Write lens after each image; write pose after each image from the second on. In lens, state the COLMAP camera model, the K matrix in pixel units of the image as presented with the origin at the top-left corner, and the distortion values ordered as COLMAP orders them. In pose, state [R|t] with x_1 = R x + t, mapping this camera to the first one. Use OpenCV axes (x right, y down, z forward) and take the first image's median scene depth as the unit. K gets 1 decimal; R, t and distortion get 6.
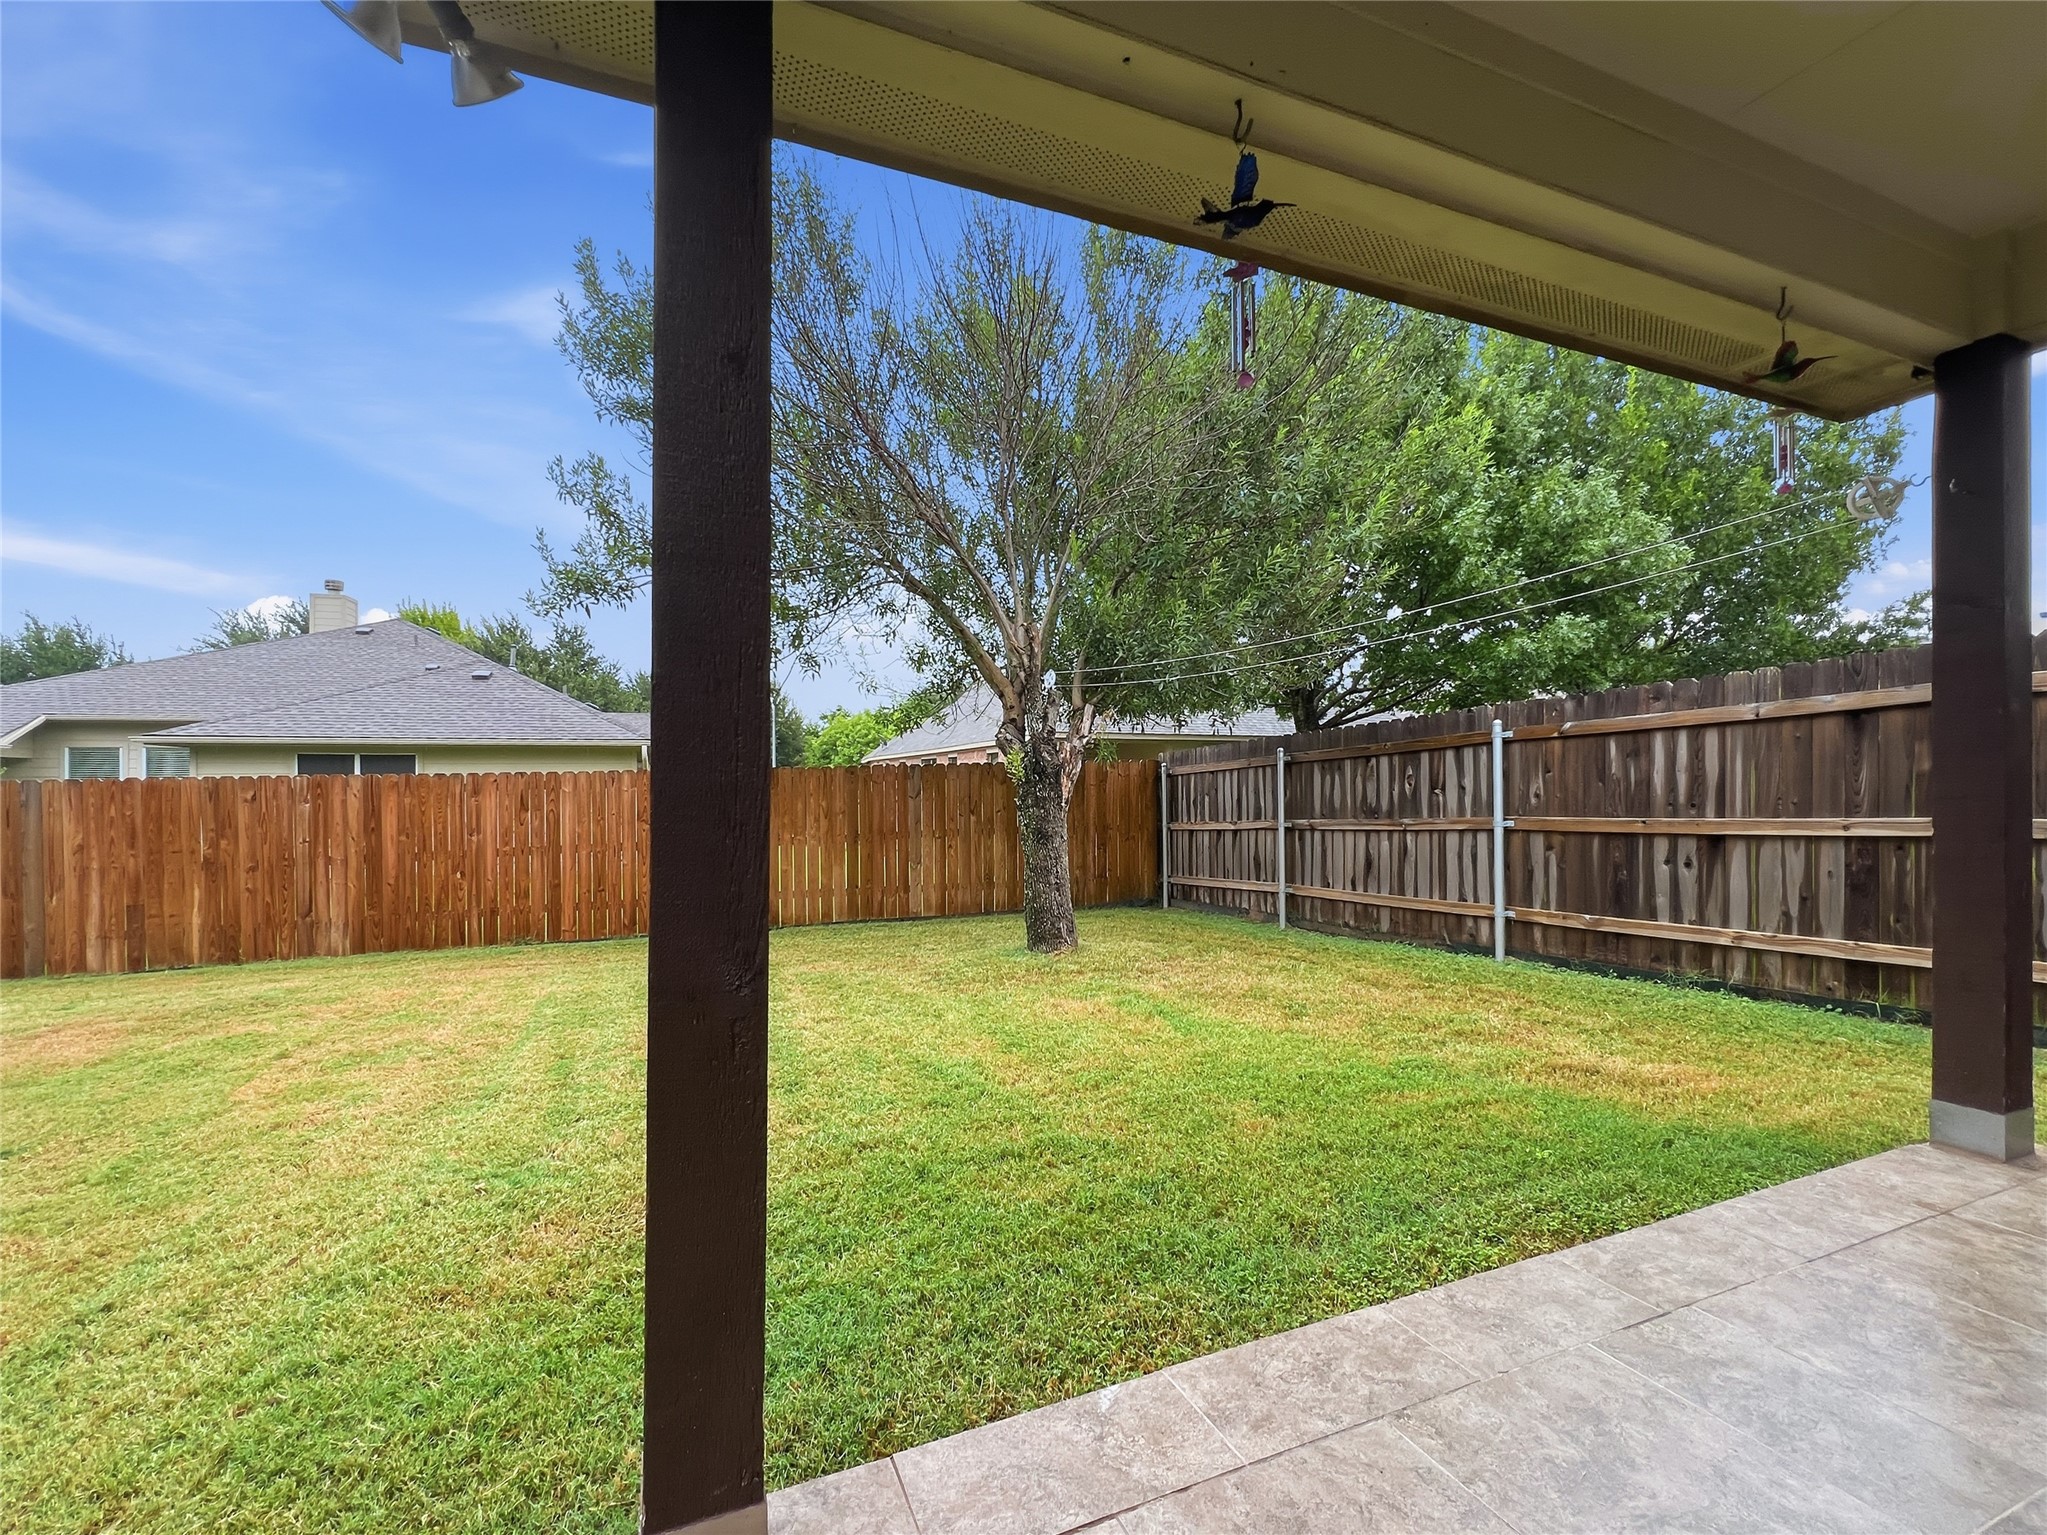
lens RADIAL K [[885.7, 0, 1021.0], [0, 885.7, 784.0], [0, 0, 1]] dist [-0.000338, 0.000289]
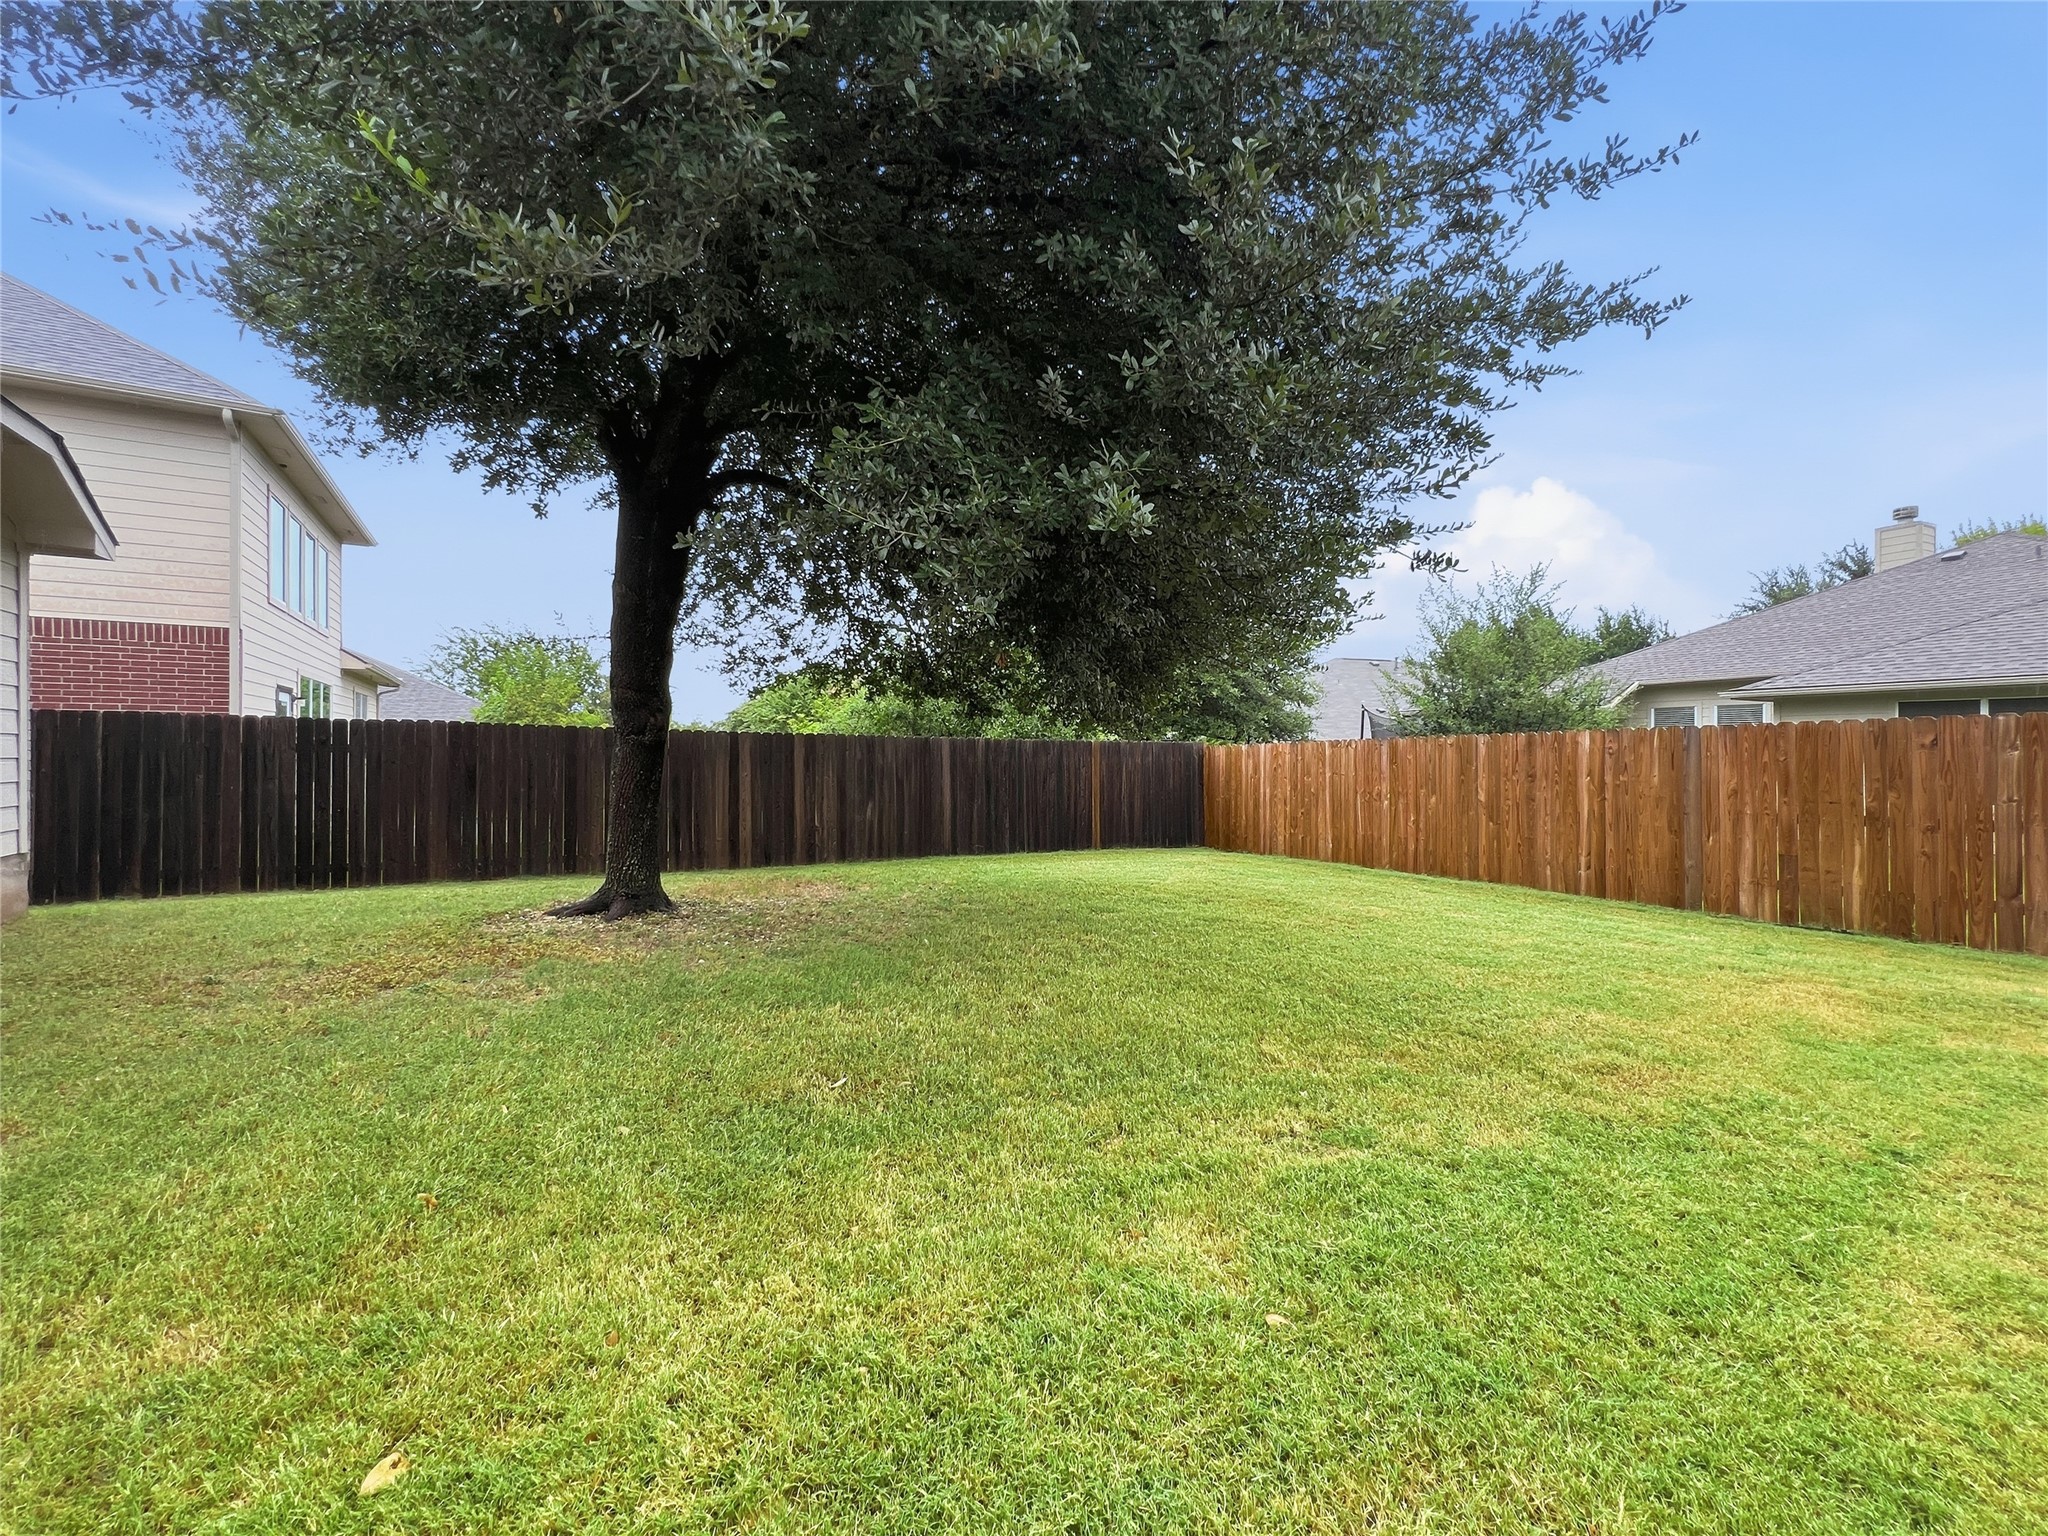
lens RADIAL K [[835.6, 0, 1021.0], [0, 835.6, 749.2], [0, 0, 1]] dist [-0.000211, 0.000056]
pose [[0.146959, 0.003406, -0.989137, -0.223335], [-0.002911, 0.999991, 0.003011, 0.021465], [0.989138, 0.002437, 0.146968, 0.044975]]
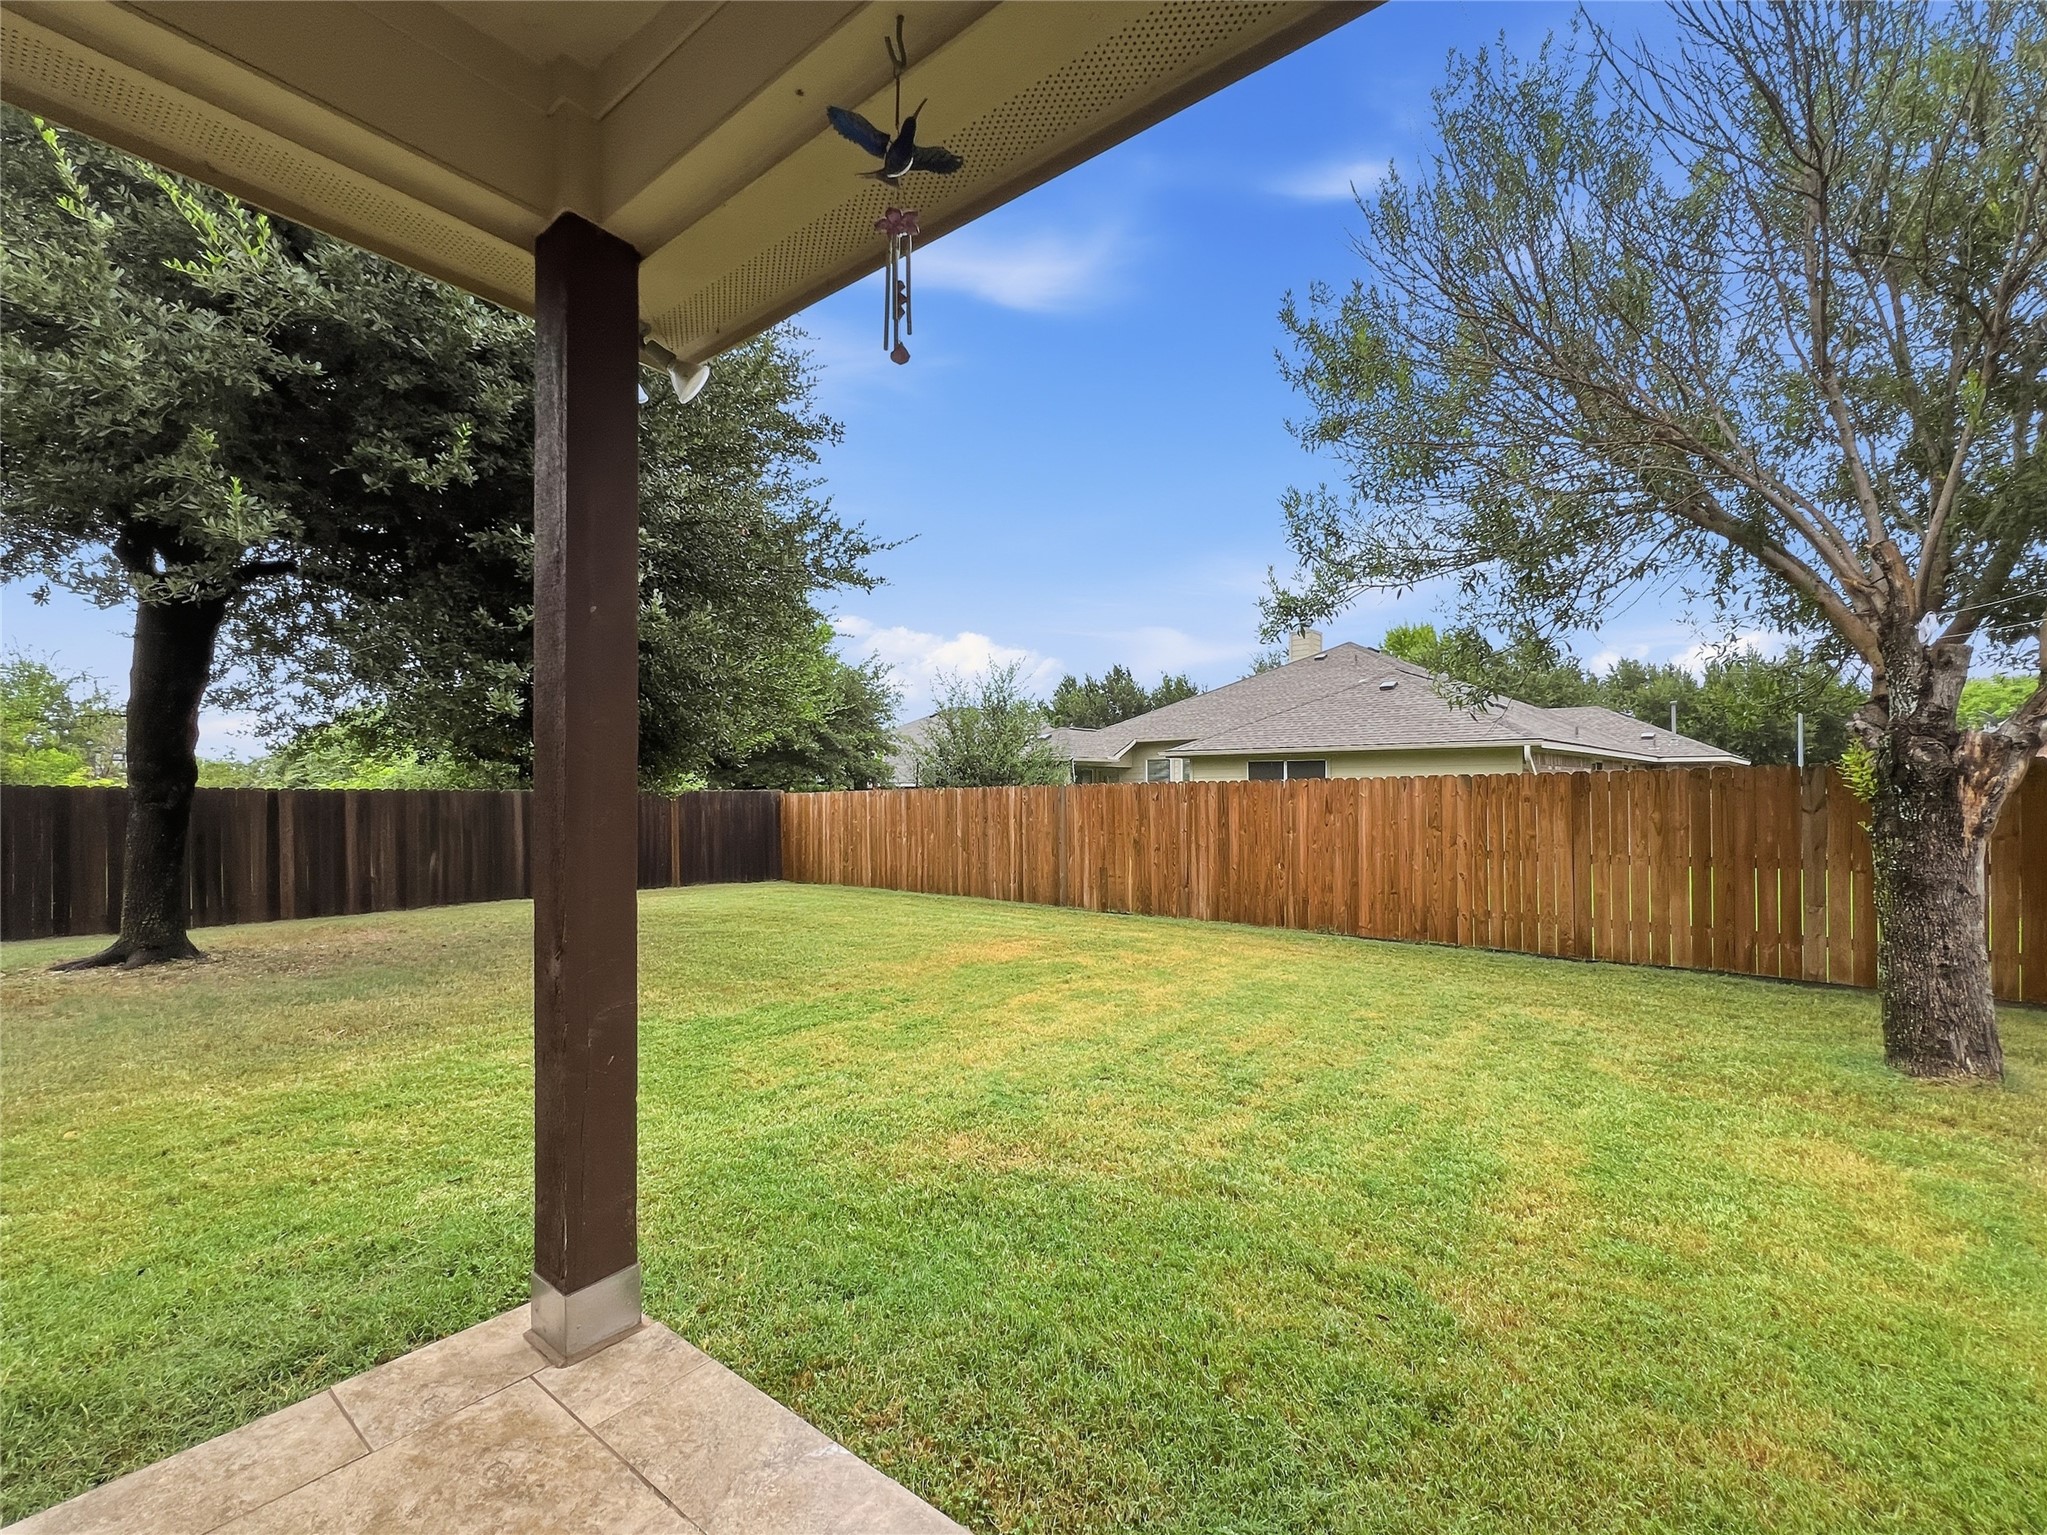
lens RADIAL K [[869.5, 0, 1025.3], [0, 869.5, 786.8], [0, 0, 1]] dist [-0.000142, 0.000898]
pose [[0.496042, 0.006216, -0.868277, 0.215089], [0.000553, 0.999972, 0.007475, -0.012425], [0.868299, -0.004188, 0.496024, 0.145624]]
